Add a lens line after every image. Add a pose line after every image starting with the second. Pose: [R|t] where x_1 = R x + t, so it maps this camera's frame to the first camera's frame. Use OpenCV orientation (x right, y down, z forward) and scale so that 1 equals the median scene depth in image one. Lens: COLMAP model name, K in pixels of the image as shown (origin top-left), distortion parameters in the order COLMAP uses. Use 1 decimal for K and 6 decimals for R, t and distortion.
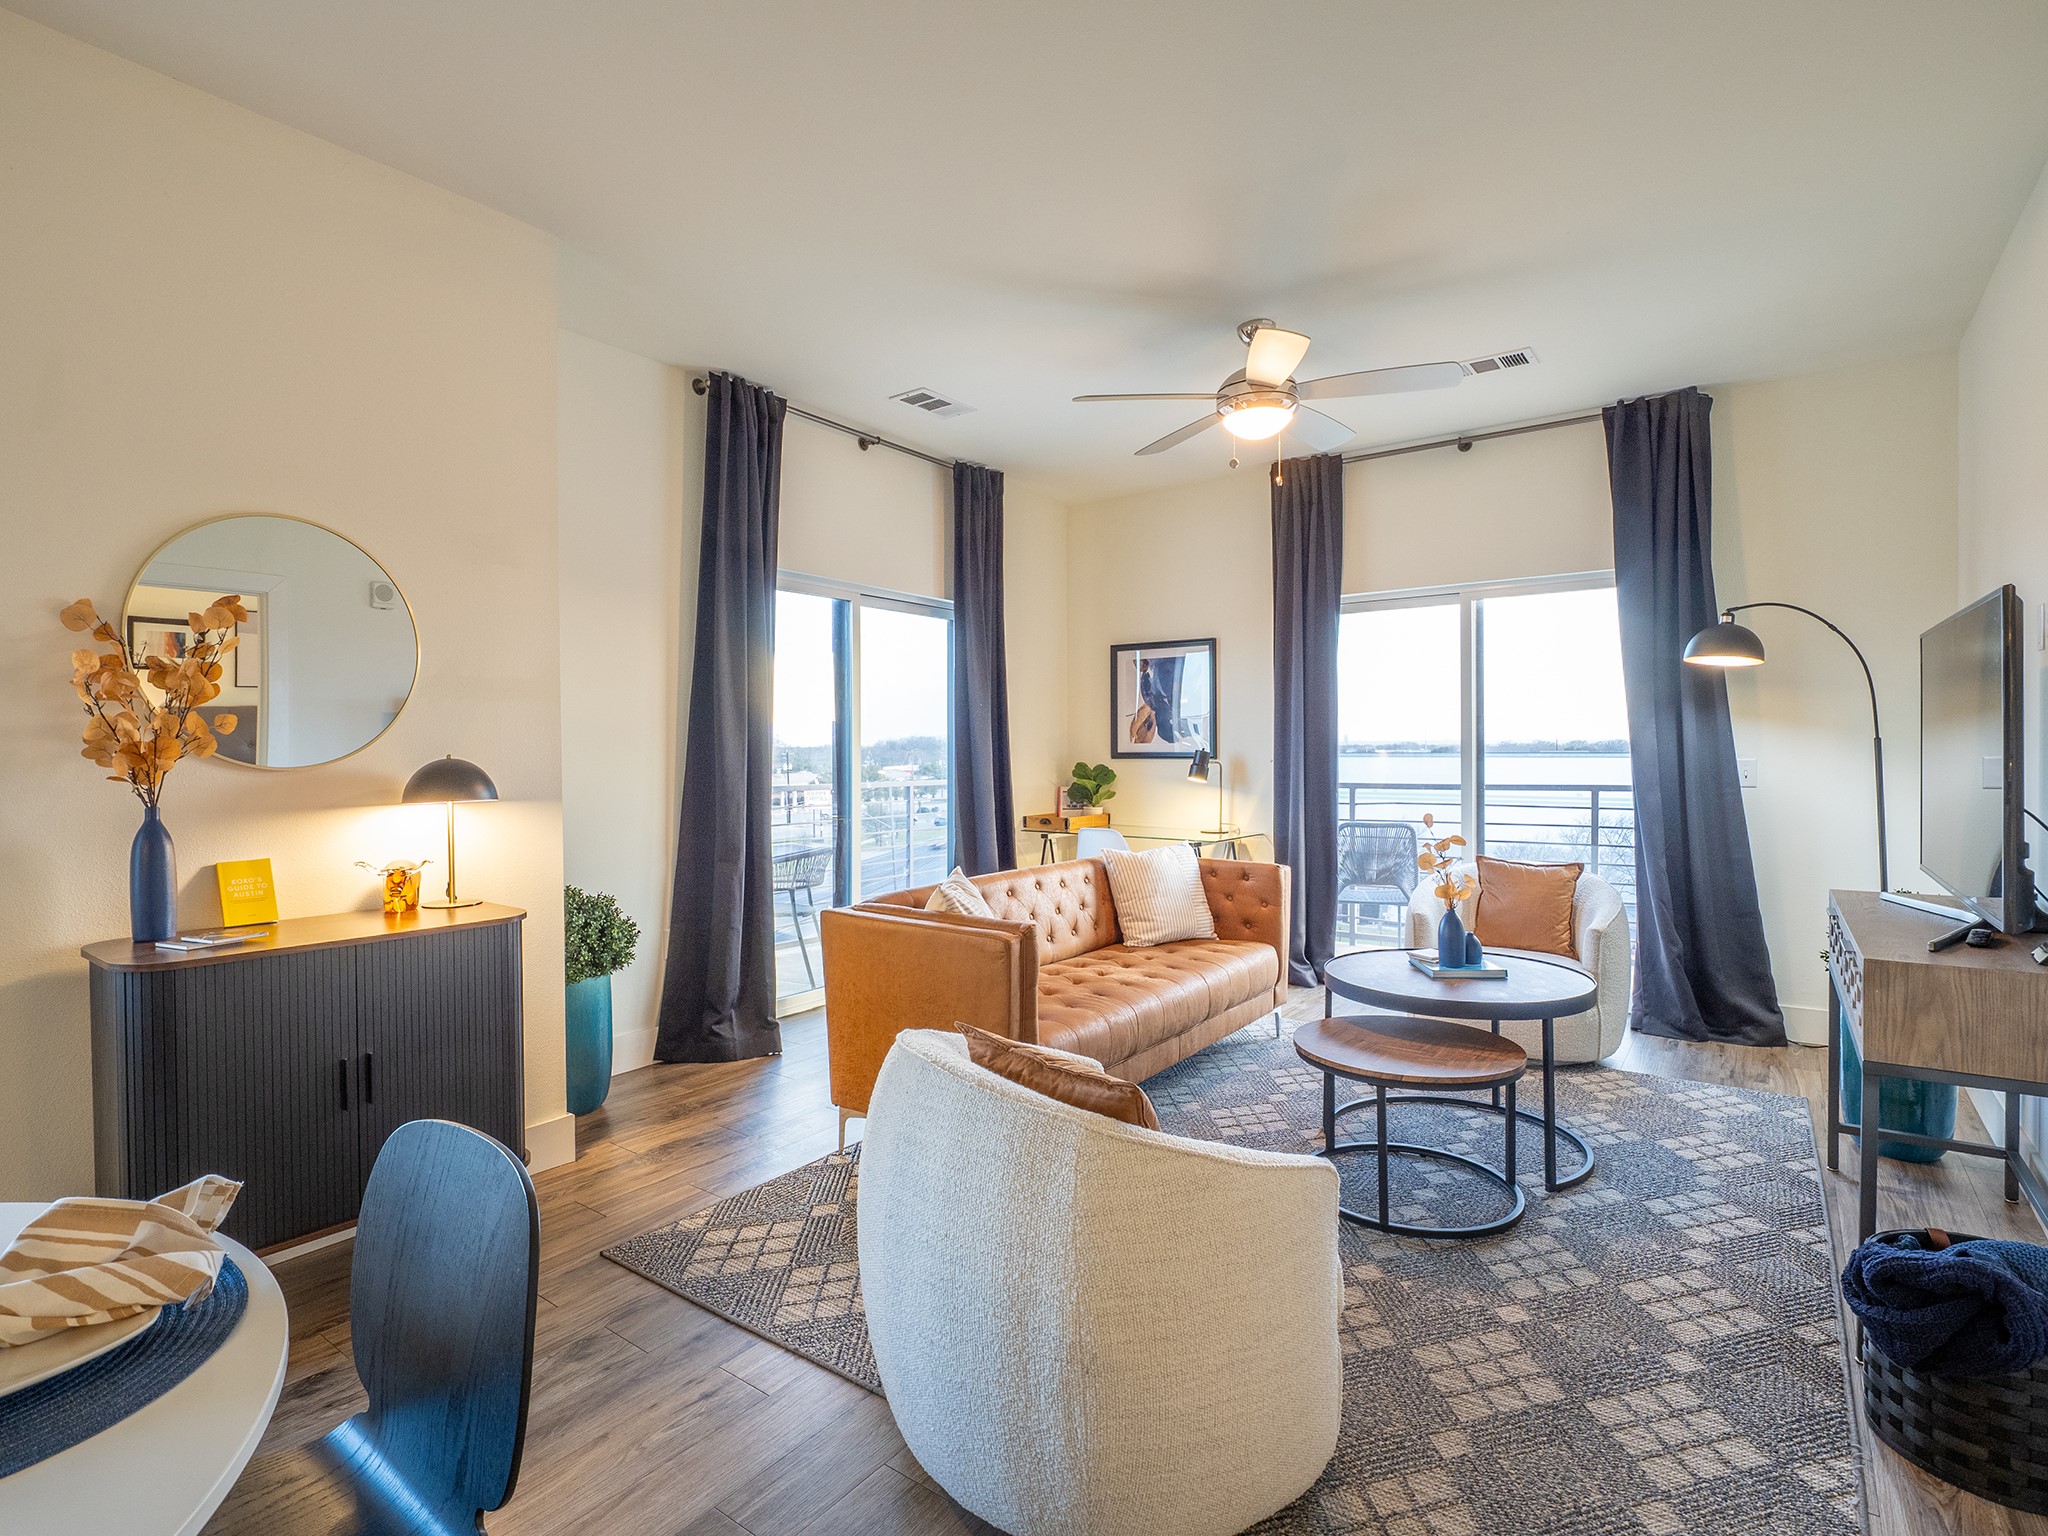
lens RADIAL K [[1023.5, 0, 1024.0], [0, 1023.5, 768.0], [0, 0, 1]] dist [0.013982, -0.000707]
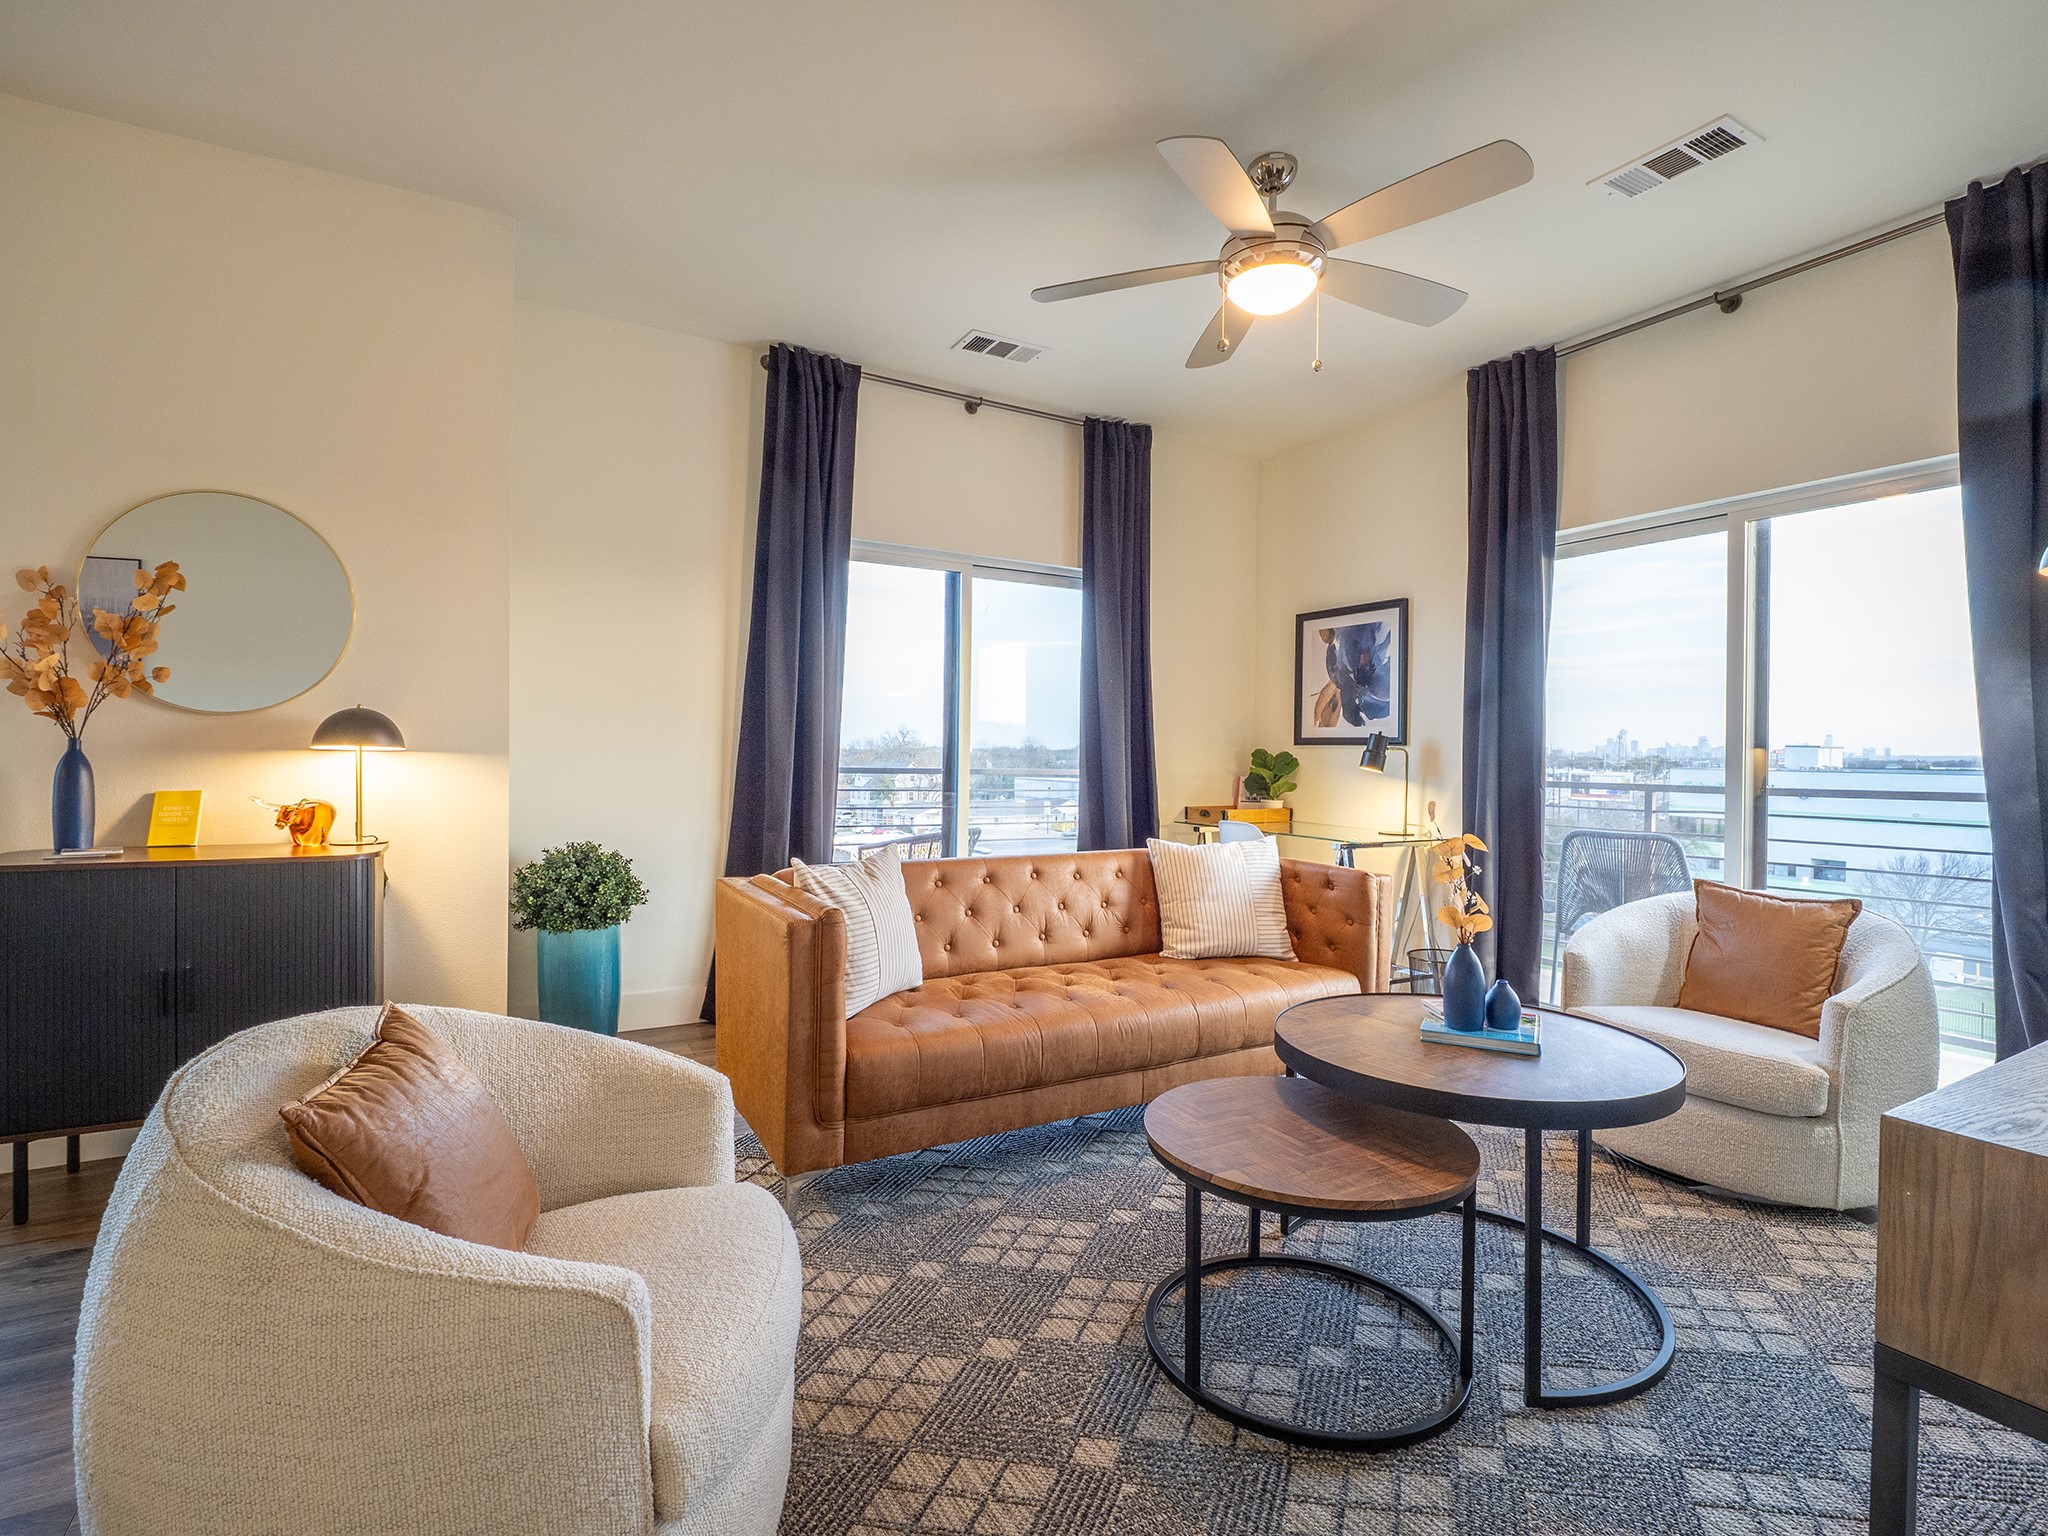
lens RADIAL K [[970.2, 0, 1024.0], [0, 970.2, 768.0], [0, 0, 1]] dist [-0.001484, 0.001219]
pose [[0.912638, 0.024676, -0.408023, 0.302458], [-0.025829, 0.999663, 0.002684, 0.020060], [0.407951, 0.008089, 0.912968, 0.218556]]
